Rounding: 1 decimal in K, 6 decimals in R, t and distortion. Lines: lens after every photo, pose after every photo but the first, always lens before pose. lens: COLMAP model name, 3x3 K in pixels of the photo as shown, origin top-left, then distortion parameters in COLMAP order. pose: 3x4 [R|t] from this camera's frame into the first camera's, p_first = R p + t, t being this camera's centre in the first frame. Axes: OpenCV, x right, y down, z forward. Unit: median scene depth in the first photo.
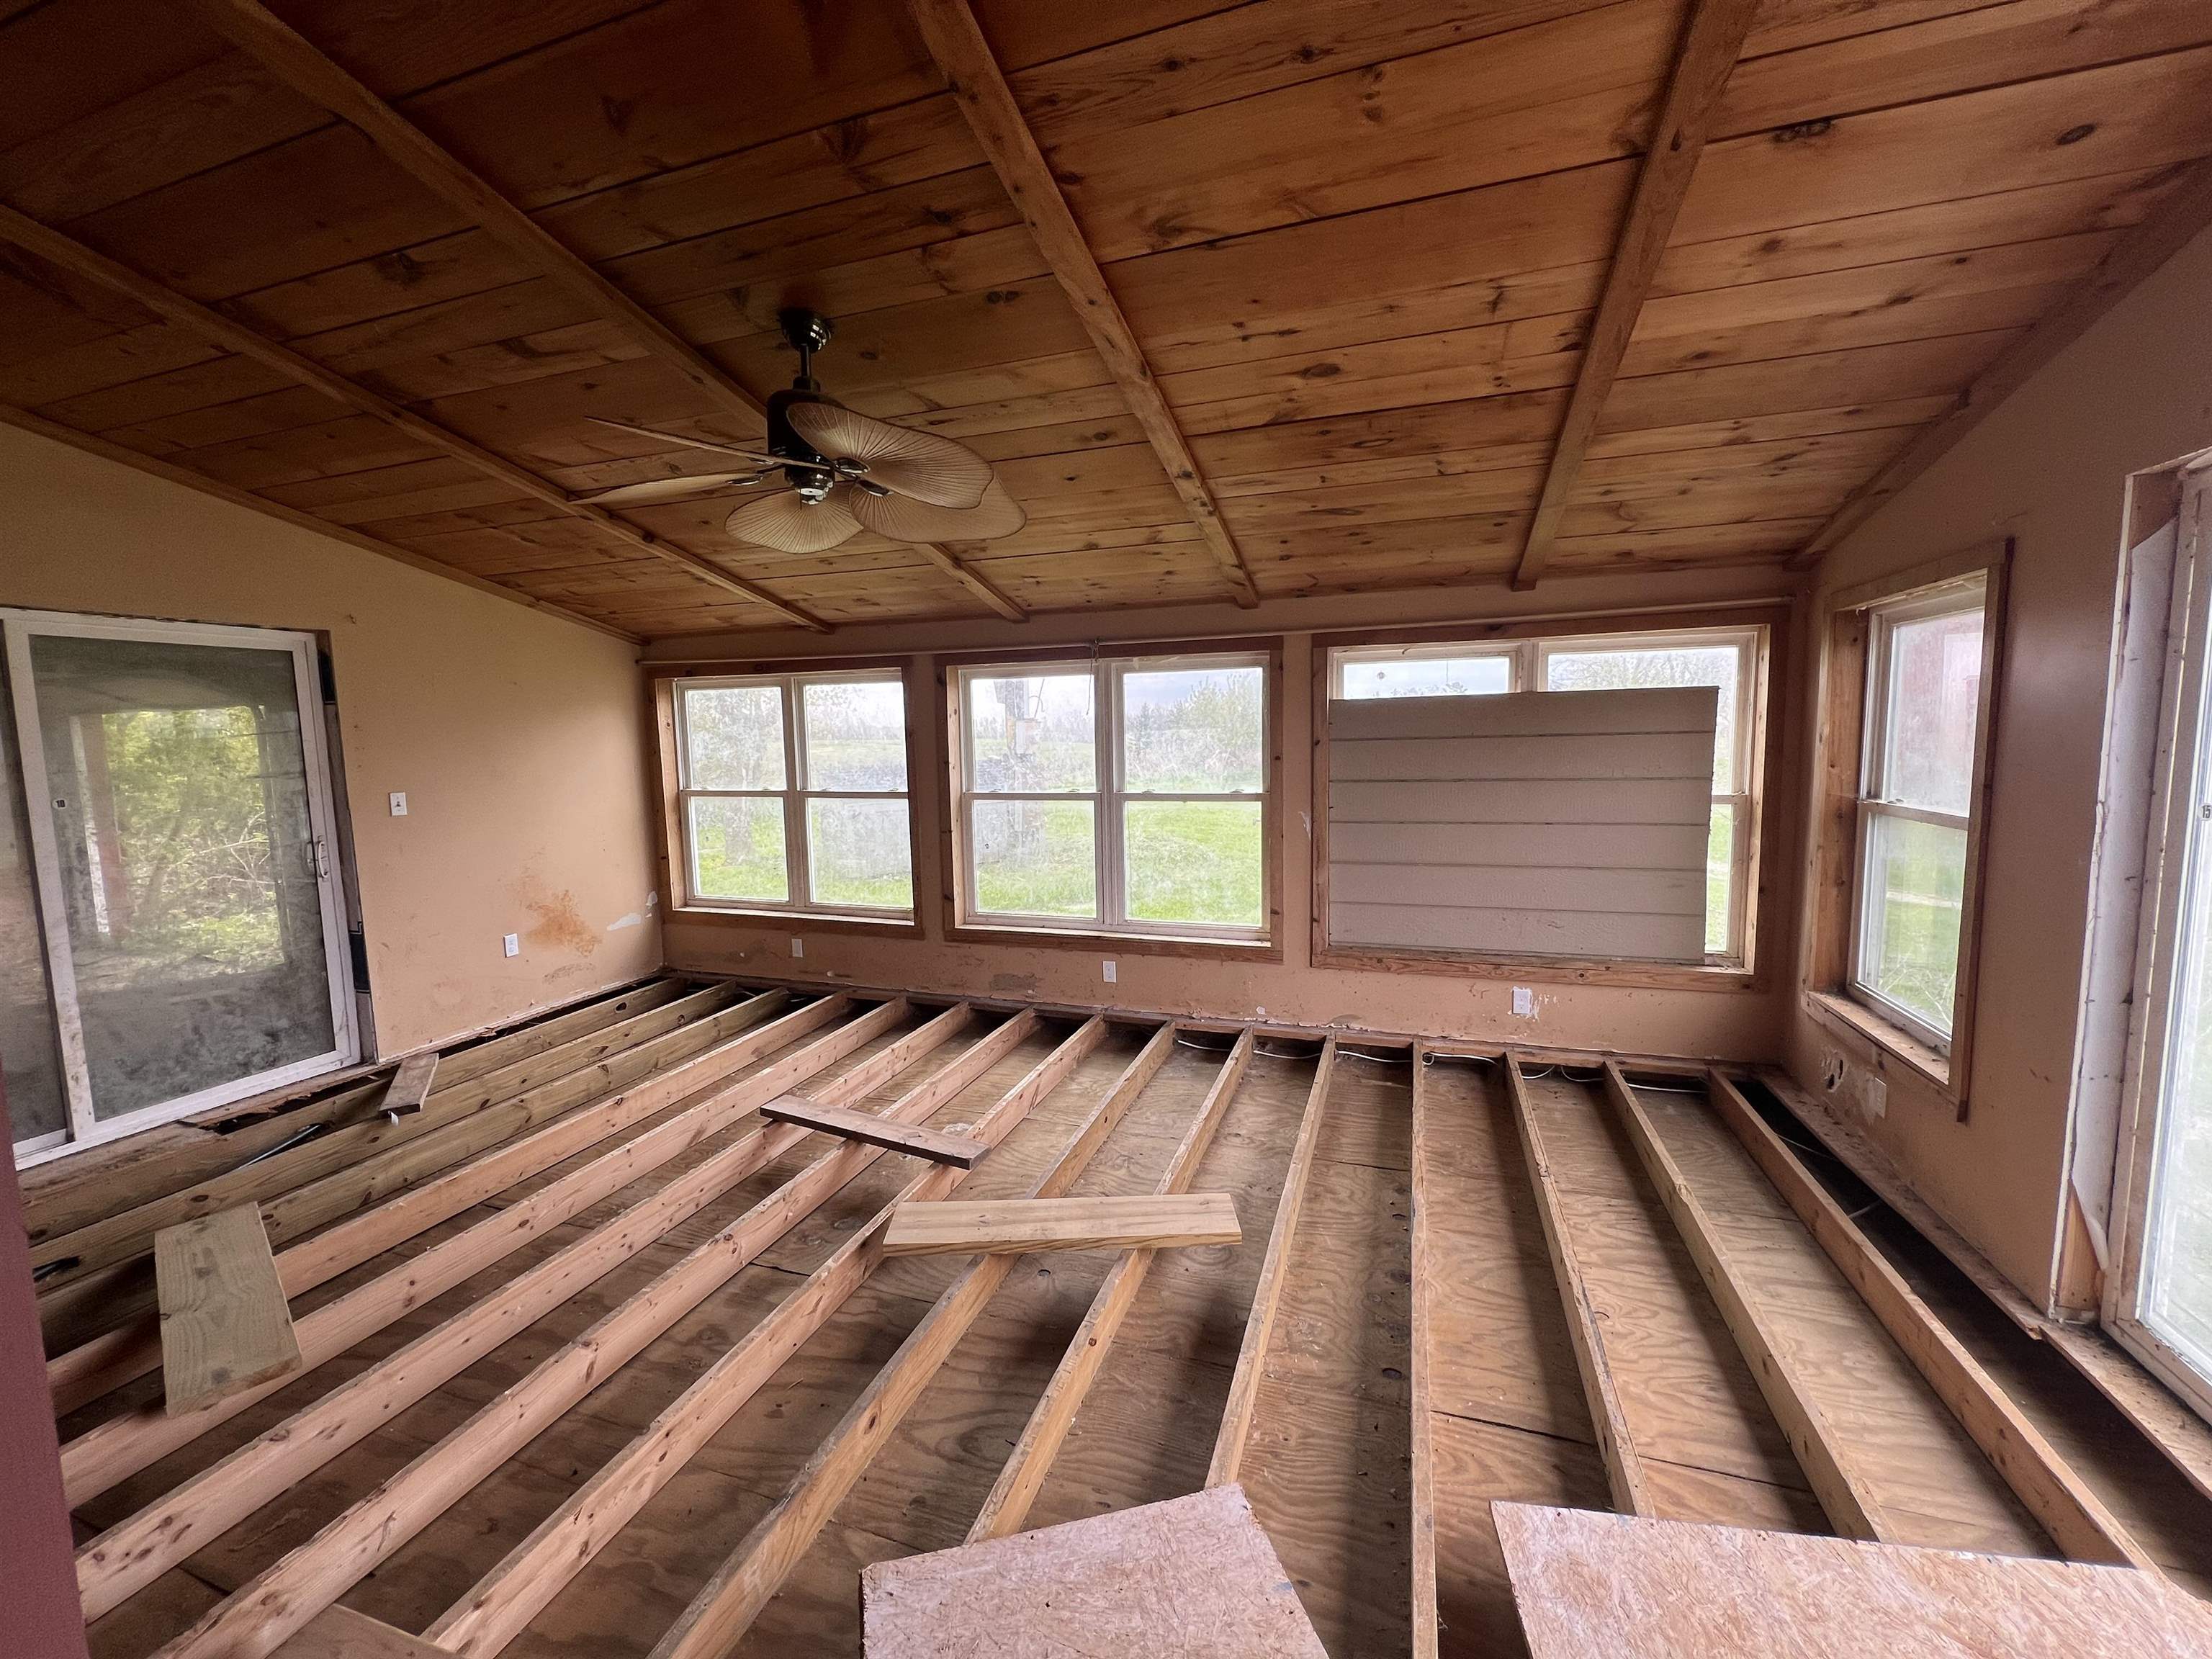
lens RADIAL K [[880.5, 0, 1102.2], [0, 880.5, 819.4], [0, 0, 1]] dist [-0.000631, 0.000007]
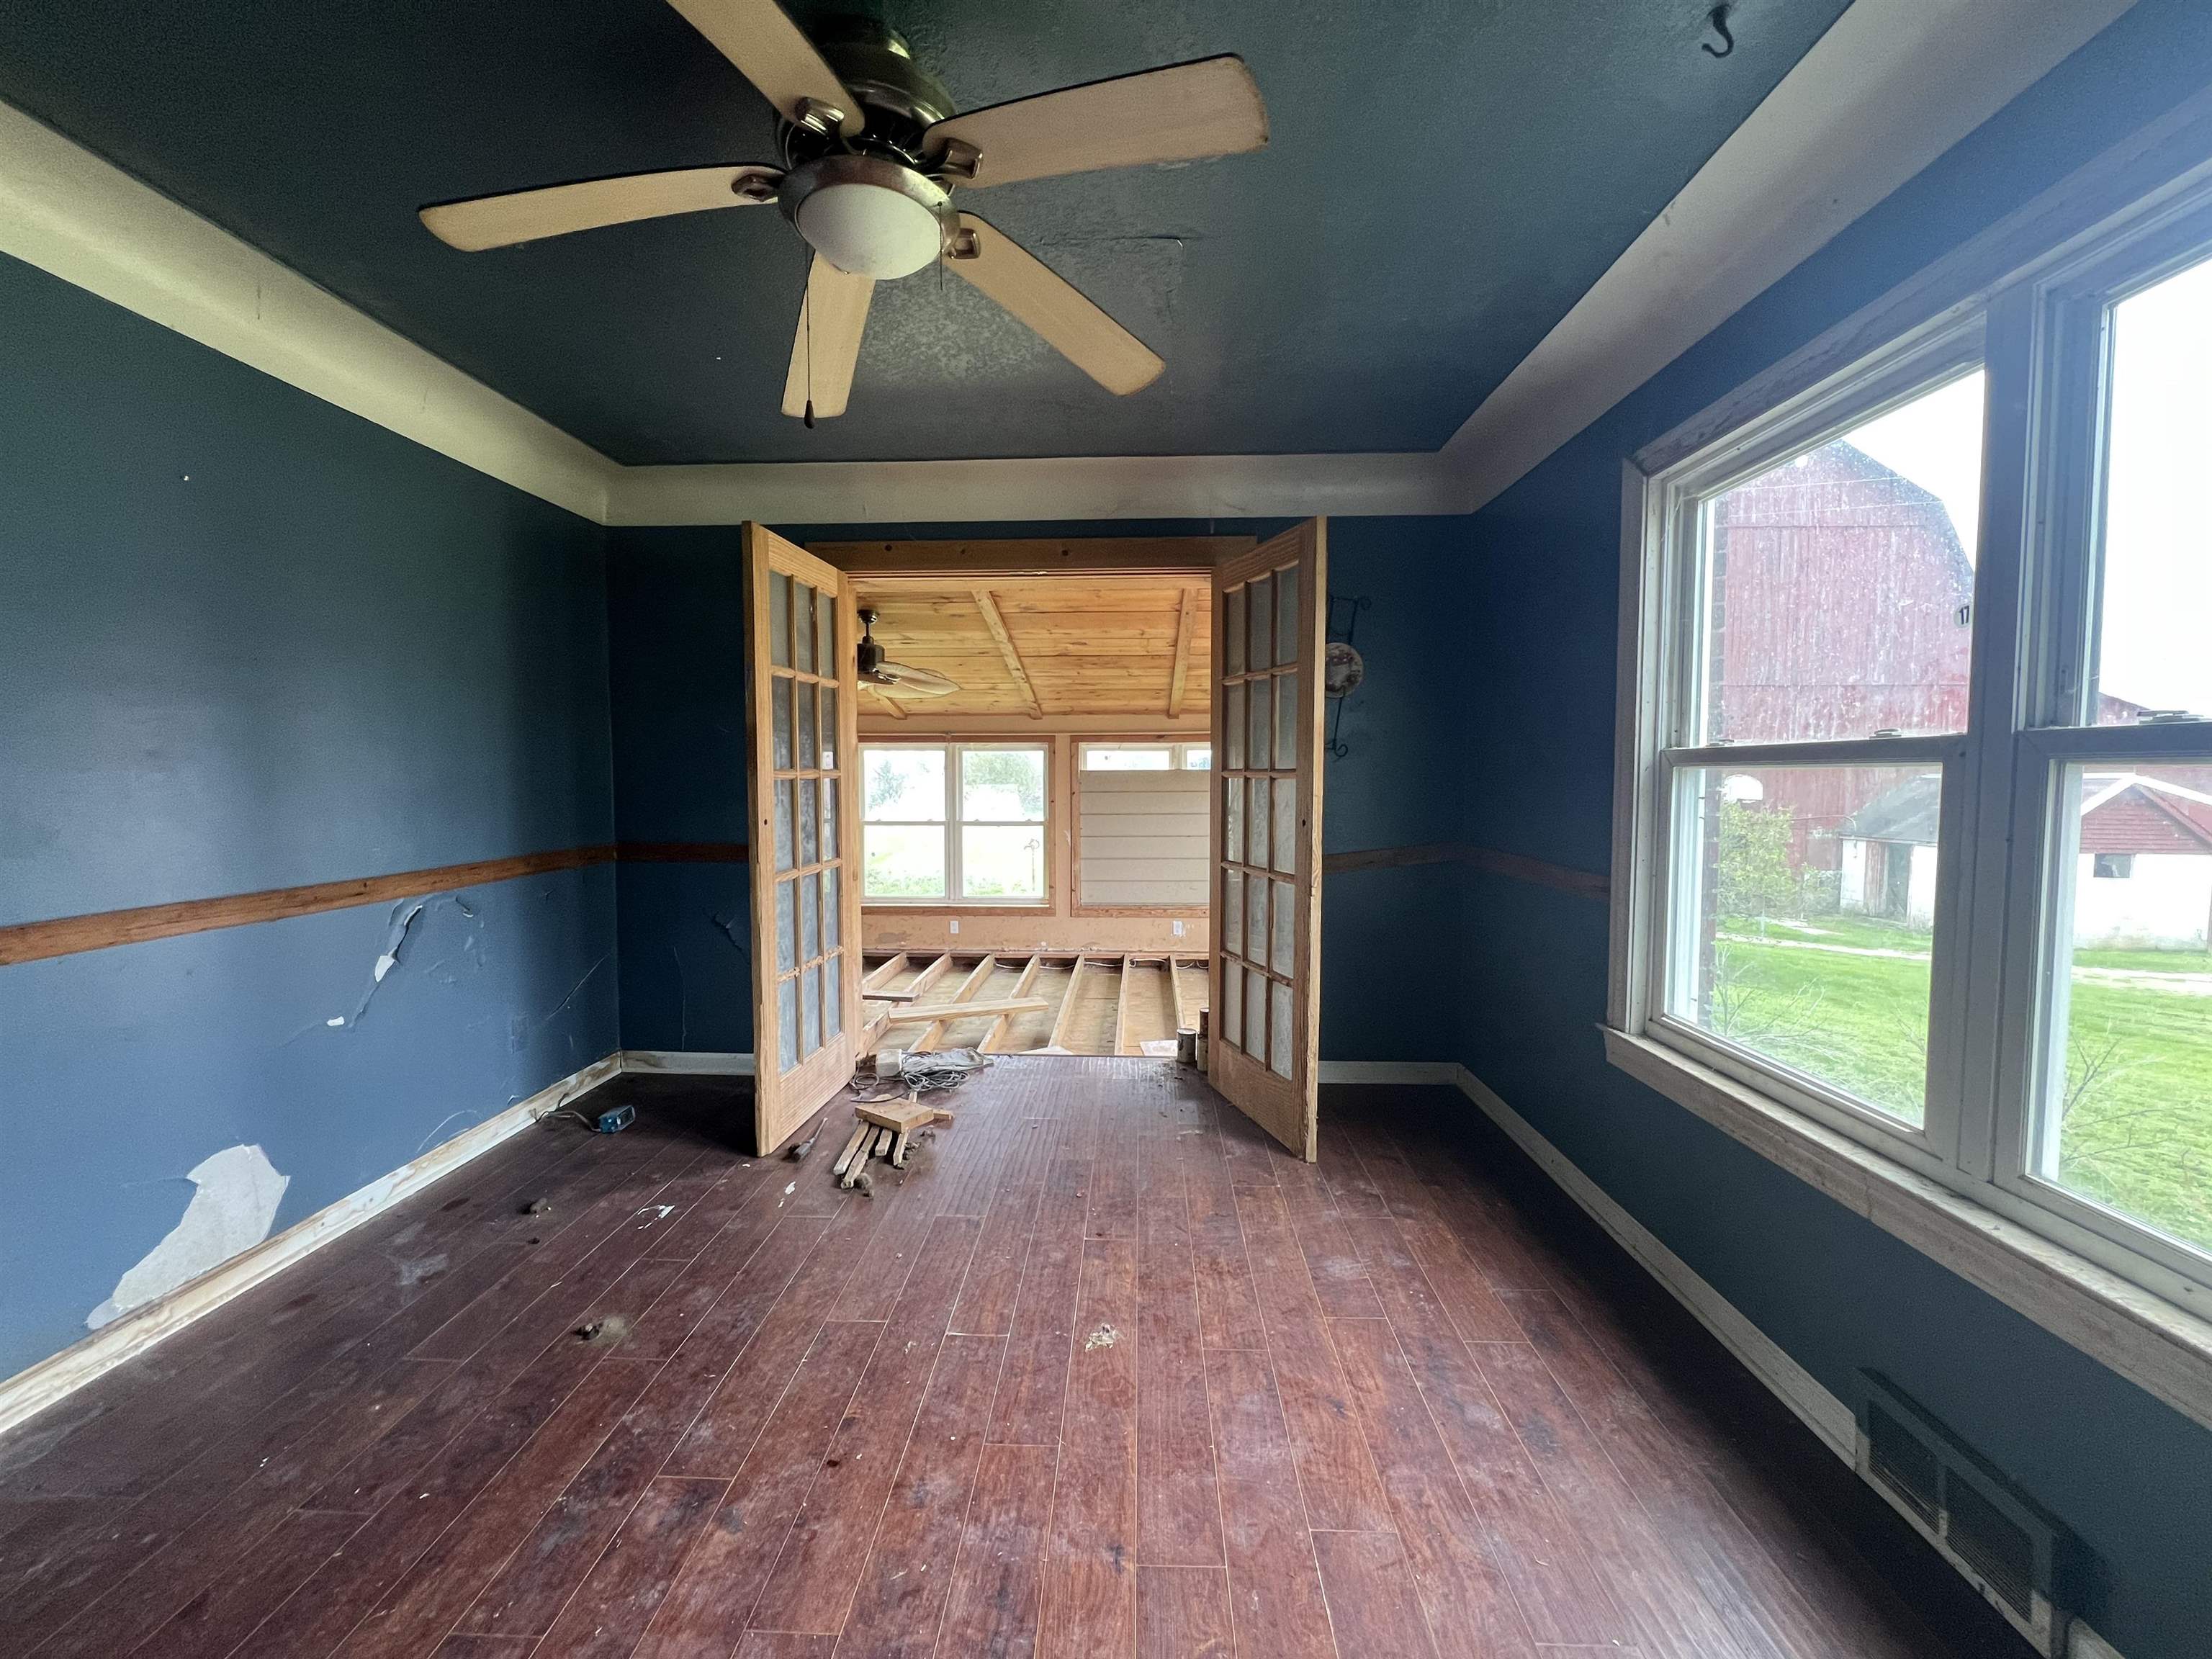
lens RADIAL K [[880.5, 0, 1102.2], [0, 880.5, 819.4], [0, 0, 1]] dist [-0.000631, 0.000007]
pose [[0.958180, 0.005799, 0.286107, -0.223549], [0.008464, 0.998783, -0.048589, 0.056980], [-0.286041, 0.048978, 0.956965, -0.772703]]
